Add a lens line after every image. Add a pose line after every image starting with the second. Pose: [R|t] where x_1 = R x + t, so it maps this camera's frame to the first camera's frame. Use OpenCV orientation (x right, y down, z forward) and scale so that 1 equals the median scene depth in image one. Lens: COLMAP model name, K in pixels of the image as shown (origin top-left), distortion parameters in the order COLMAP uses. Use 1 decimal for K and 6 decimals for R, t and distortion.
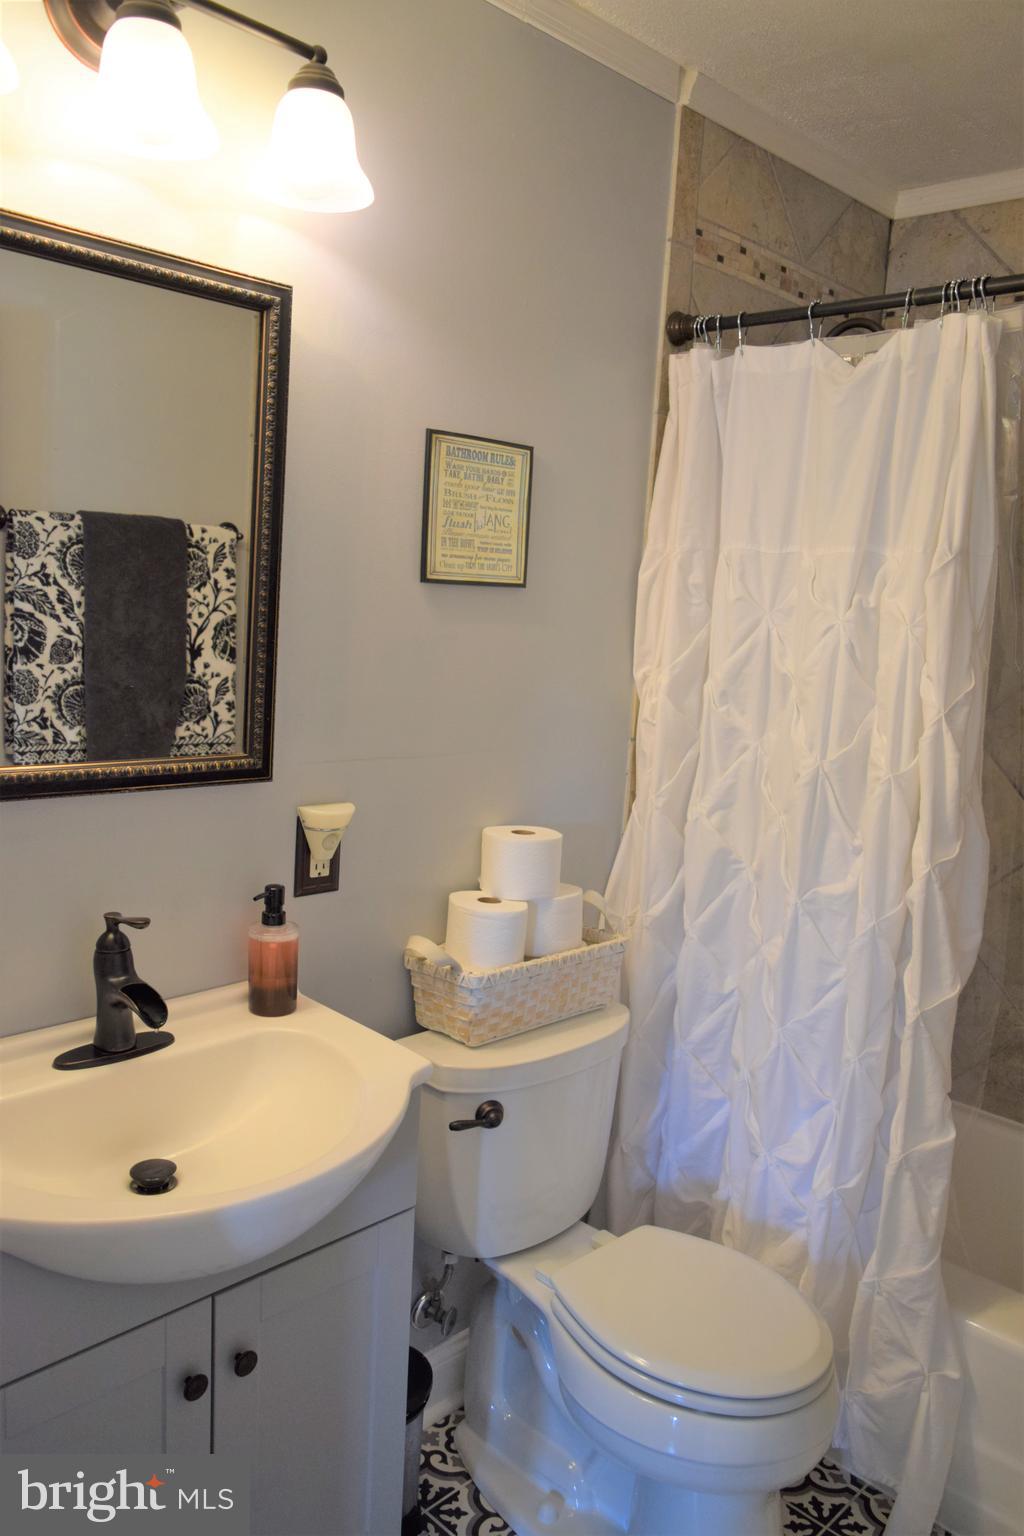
lens RADIAL K [[1196.4, 0, 515.1], [0, 1196.4, 770.6], [0, 0, 1]] dist [-0.009686, 0.008400]
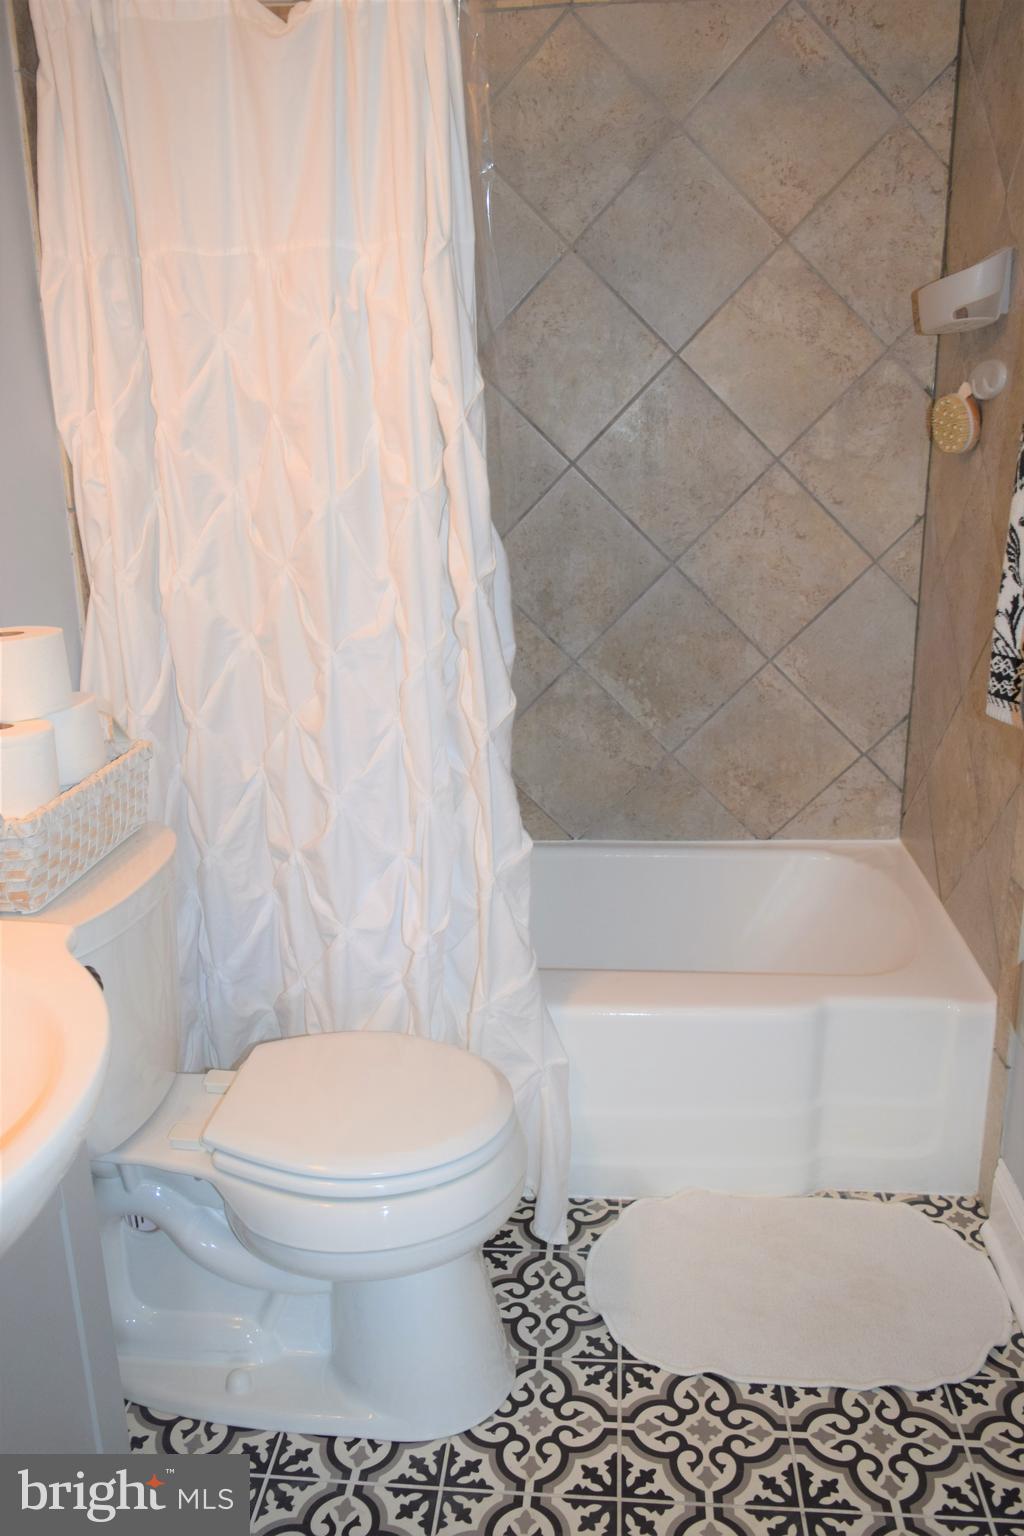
lens RADIAL K [[1196.4, 0, 511.6], [0, 1196.4, 767.2], [0, 0, 1]] dist [-0.009686, 0.008400]
pose [[0.771936, -0.249043, 0.584887, -0.201397], [0.161810, 0.966738, 0.198077, 0.033022], [-0.614762, -0.058263, 0.786558, 0.185429]]
